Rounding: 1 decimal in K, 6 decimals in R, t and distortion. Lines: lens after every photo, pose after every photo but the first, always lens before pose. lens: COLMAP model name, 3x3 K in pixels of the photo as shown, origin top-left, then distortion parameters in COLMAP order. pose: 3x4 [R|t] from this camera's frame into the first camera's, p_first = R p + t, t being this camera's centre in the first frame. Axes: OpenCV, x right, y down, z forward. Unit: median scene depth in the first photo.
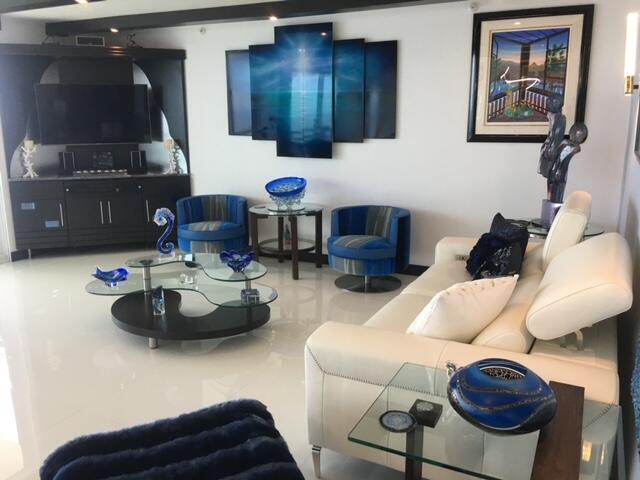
lens RADIAL K [[540.2, 0, 319.2], [0, 540.2, 238.1], [0, 0, 1]] dist [0.047623, -0.082613]
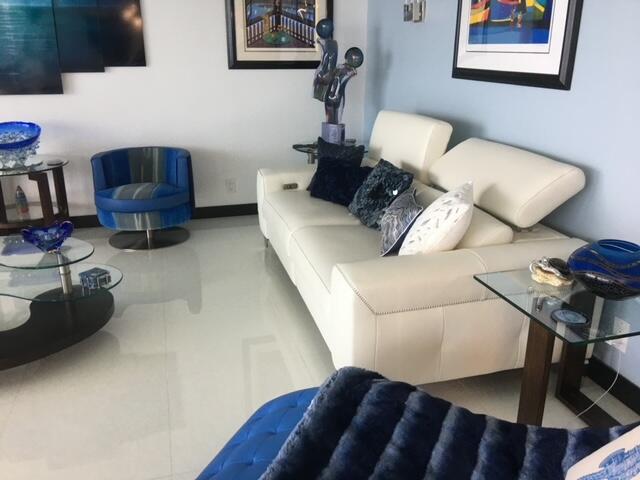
lens RADIAL K [[540.2, 0, 320.7], [0, 540.2, 241.3], [0, 0, 1]] dist [0.047623, -0.082613]
pose [[0.731262, -0.219205, 0.645914, -0.303344], [0.143263, 0.975190, 0.168759, -0.021333], [-0.666882, -0.030871, 0.744523, 0.181852]]
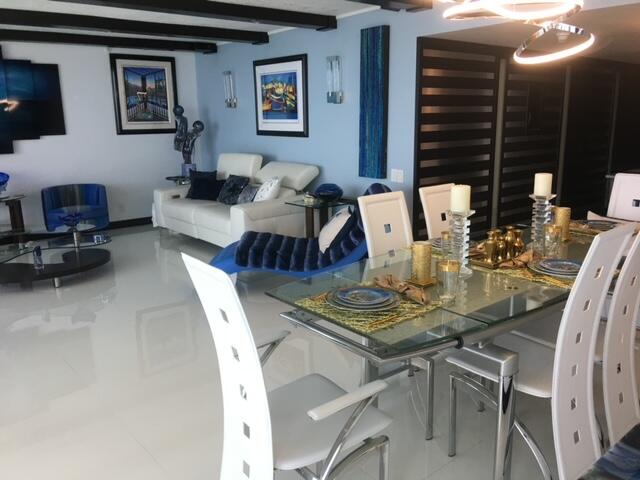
lens RADIAL K [[540.2, 0, 323.7], [0, 540.2, 240.6], [0, 0, 1]] dist [0.047623, -0.082613]
pose [[0.396270, -0.207303, 0.894425, -0.979089], [0.214459, 0.968127, 0.129371, 0.041220], [-0.892736, 0.140552, 0.428097, -0.148278]]
